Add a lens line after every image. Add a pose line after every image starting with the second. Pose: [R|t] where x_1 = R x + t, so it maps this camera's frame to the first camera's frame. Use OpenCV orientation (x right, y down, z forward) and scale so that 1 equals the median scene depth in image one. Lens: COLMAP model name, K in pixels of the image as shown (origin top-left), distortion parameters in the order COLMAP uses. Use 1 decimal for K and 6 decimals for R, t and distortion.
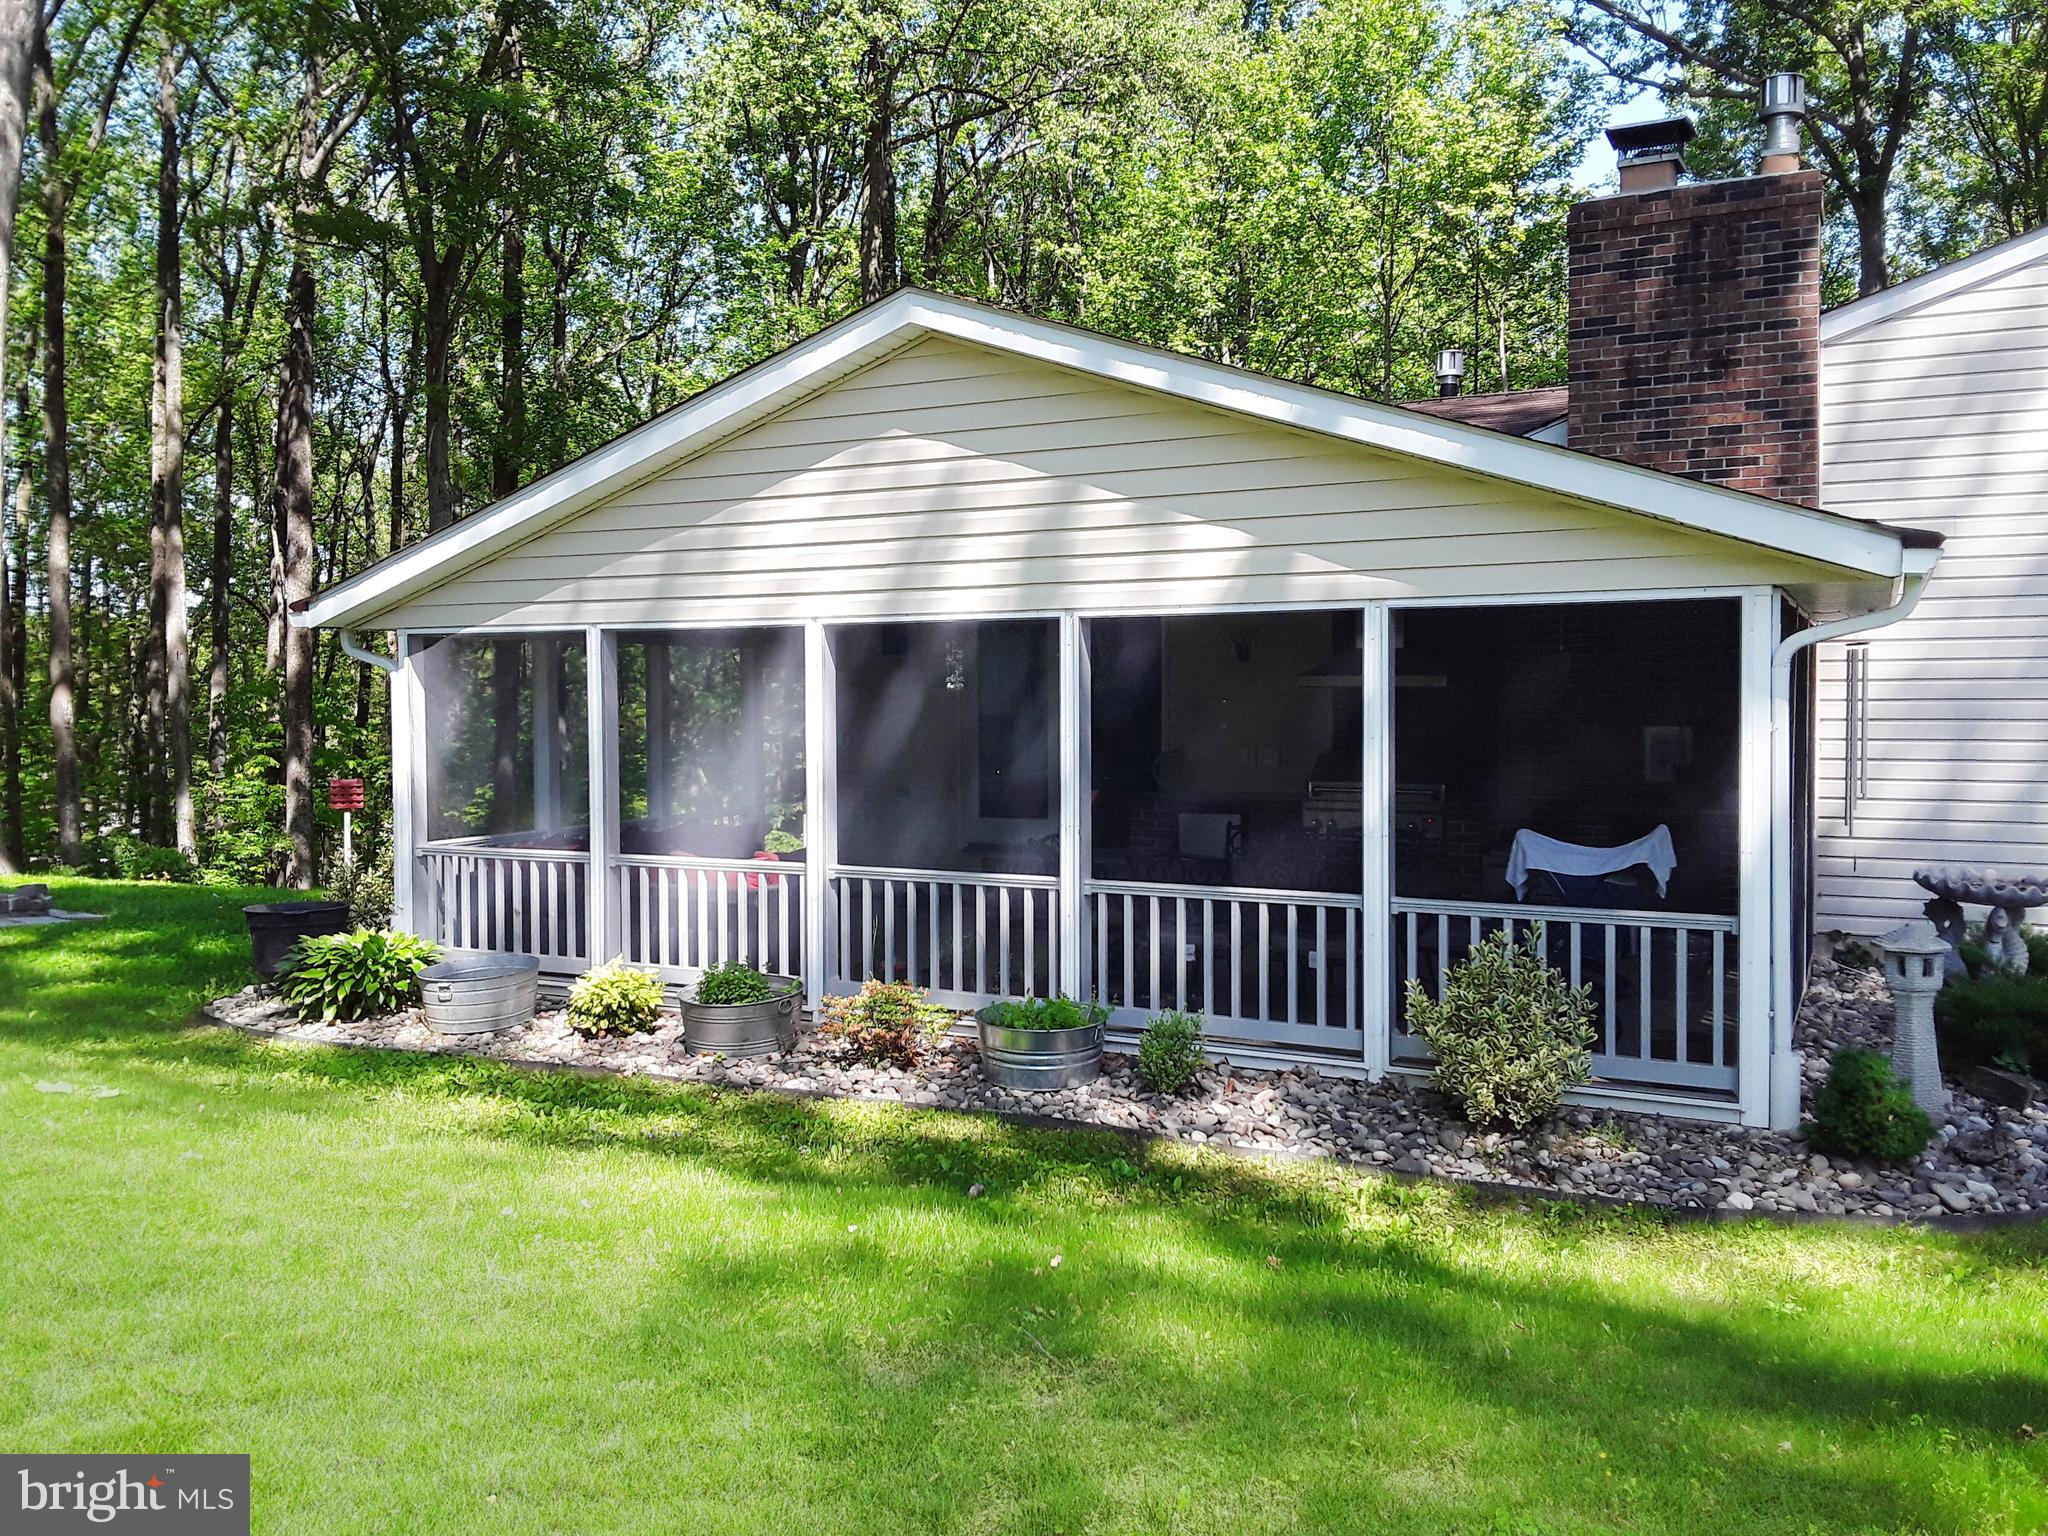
lens RADIAL K [[1744.2, 0, 1030.2], [0, 1744.2, 770.1], [0, 0, 1]] dist [-0.003379, -0.010765]
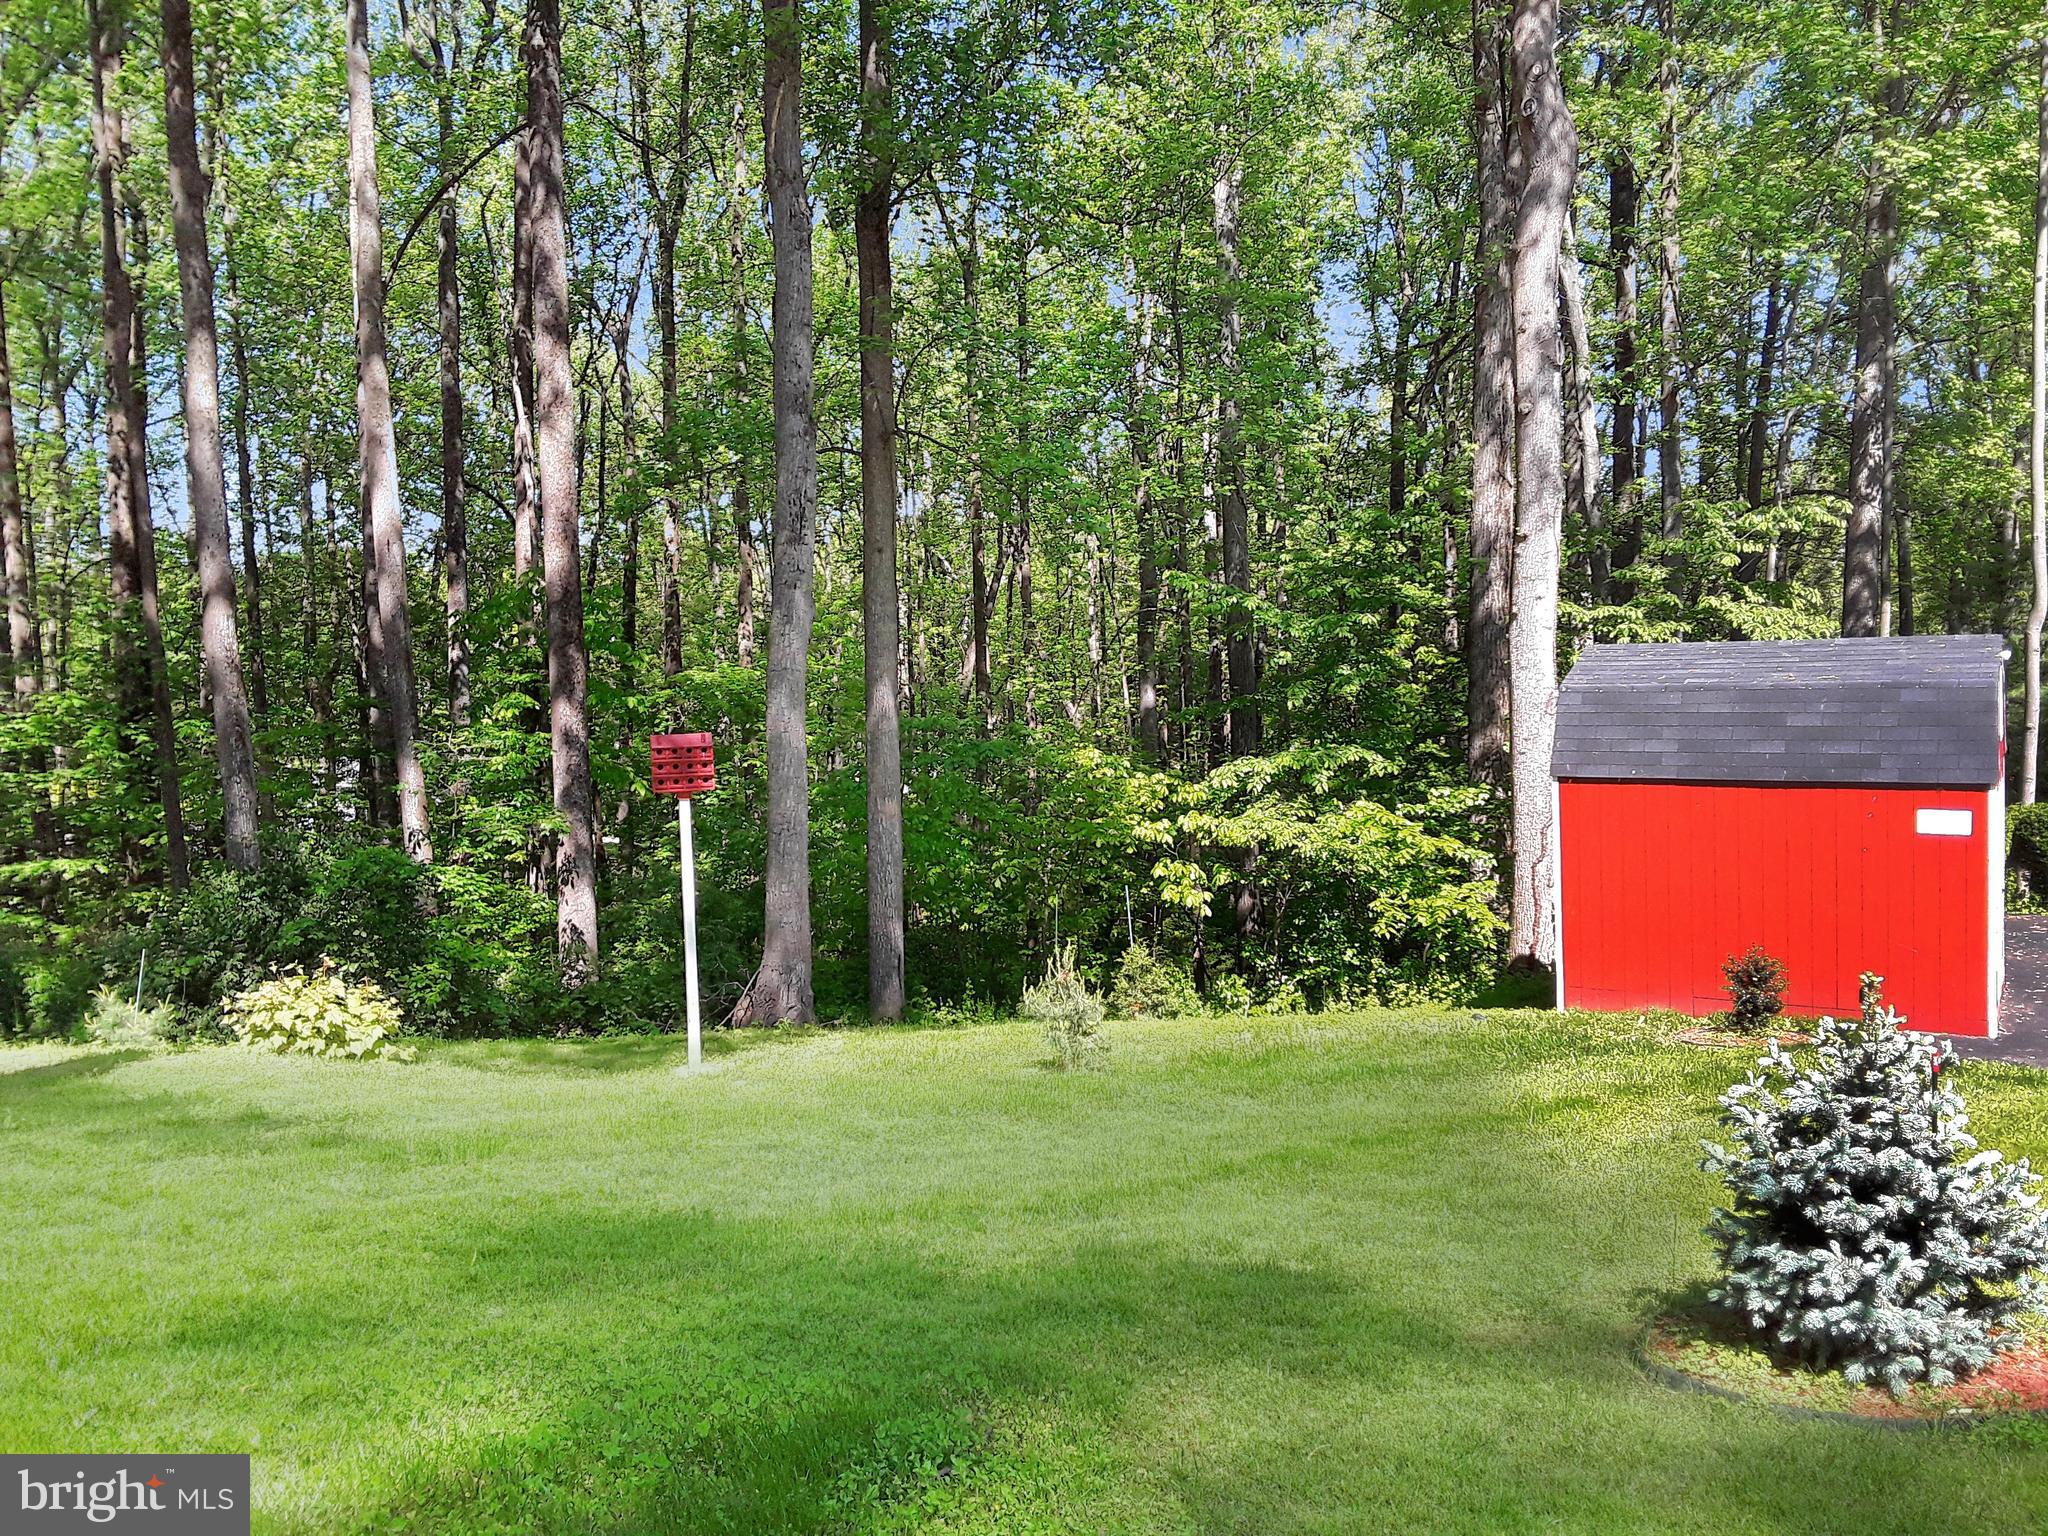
lens RADIAL K [[1744.2, 0, 1019.1], [0, 1744.2, 765.9], [0, 0, 1]] dist [-0.003379, -0.010765]
pose [[0.990641, -0.025660, -0.134061, -0.152580], [0.031625, 0.998594, 0.042553, -0.002670], [0.132780, -0.046394, 0.990059, 0.343844]]
